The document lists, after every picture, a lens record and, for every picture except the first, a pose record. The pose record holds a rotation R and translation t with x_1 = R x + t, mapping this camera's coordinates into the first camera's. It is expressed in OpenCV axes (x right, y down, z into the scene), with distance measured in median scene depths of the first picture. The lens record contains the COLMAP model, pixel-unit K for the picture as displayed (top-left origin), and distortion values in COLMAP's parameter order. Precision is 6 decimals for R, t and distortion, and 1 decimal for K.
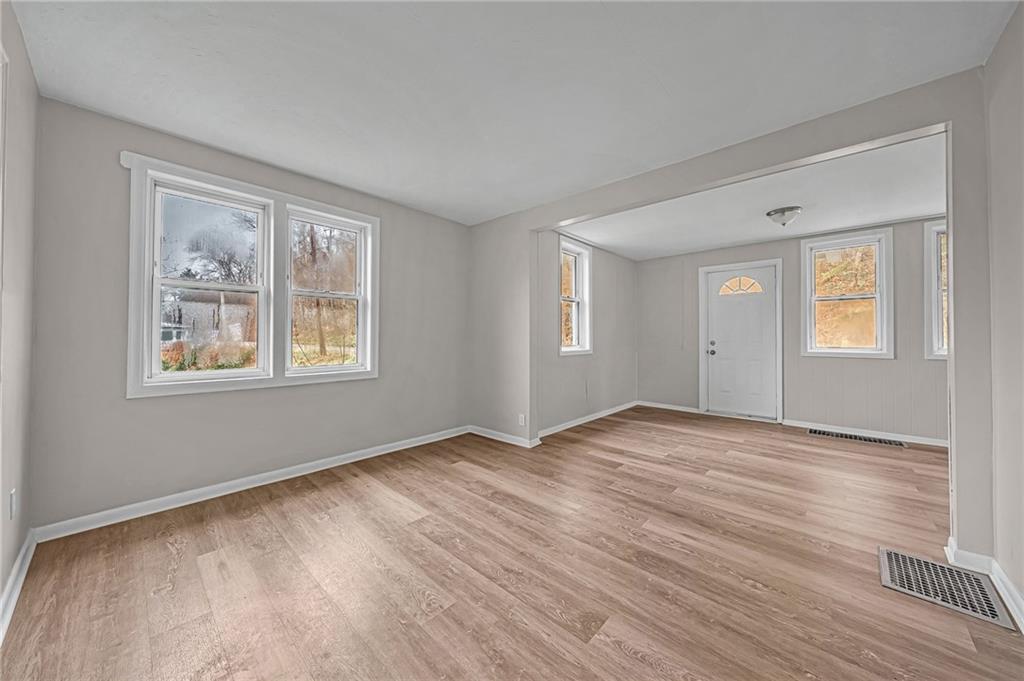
lens RADIAL K [[364.5, 0, 513.7], [0, 364.5, 330.0], [0, 0, 1]] dist [0.000121, -0.000007]
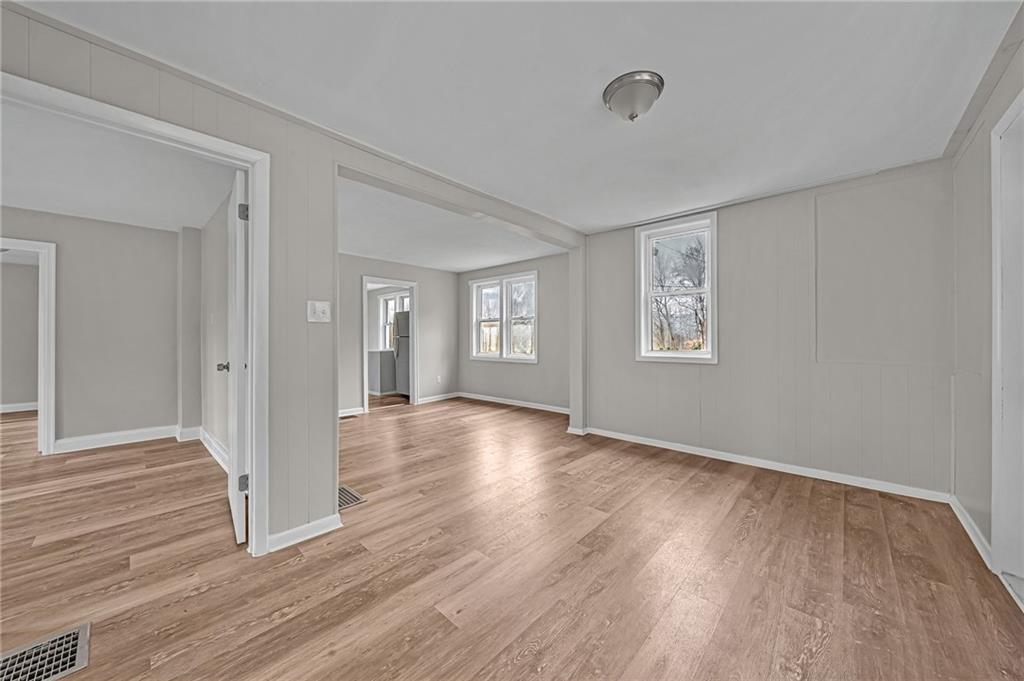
lens RADIAL K [[360.9, 0, 509.6], [0, 360.9, 338.5], [0, 0, 1]] dist [0.000179, 0.000017]
pose [[-0.009605, -0.003525, -0.999948, 2.273418], [0.018844, 0.999816, -0.003705, 0.026400], [0.999776, -0.018878, -0.009537, 1.522229]]
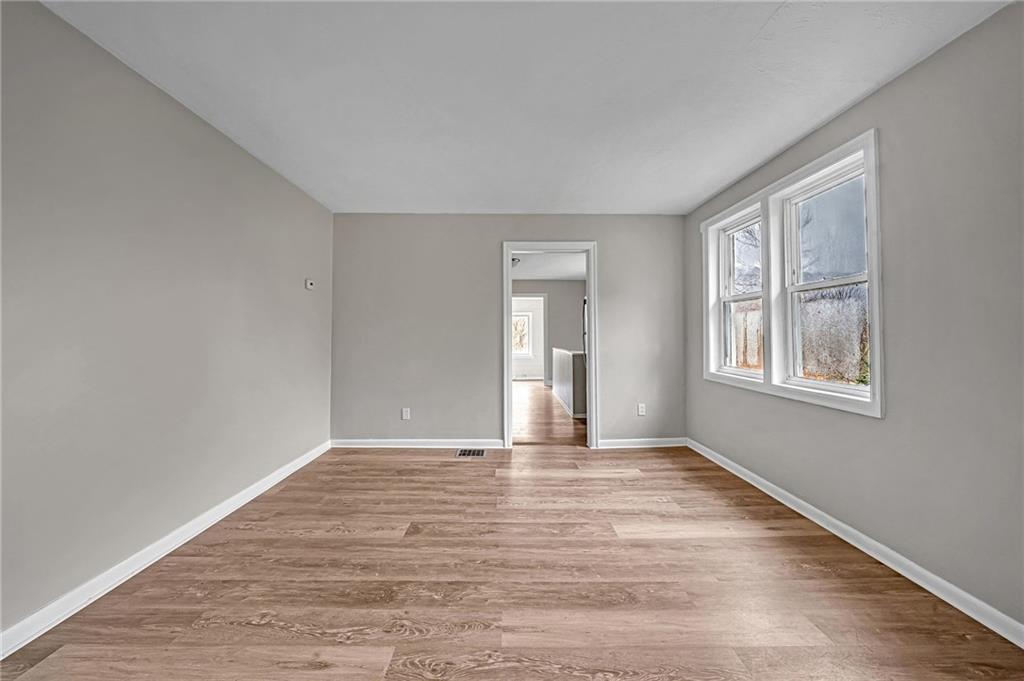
lens RADIAL K [[362.2, 0, 504.9], [0, 362.2, 322.6], [0, 0, 1]] dist [-0.000030, -0.000045]
pose [[-0.743849, -0.026132, -0.667836, 0.701252], [0.007340, 0.998856, -0.047260, 0.014175], [0.668307, -0.040057, -0.742806, 1.765313]]
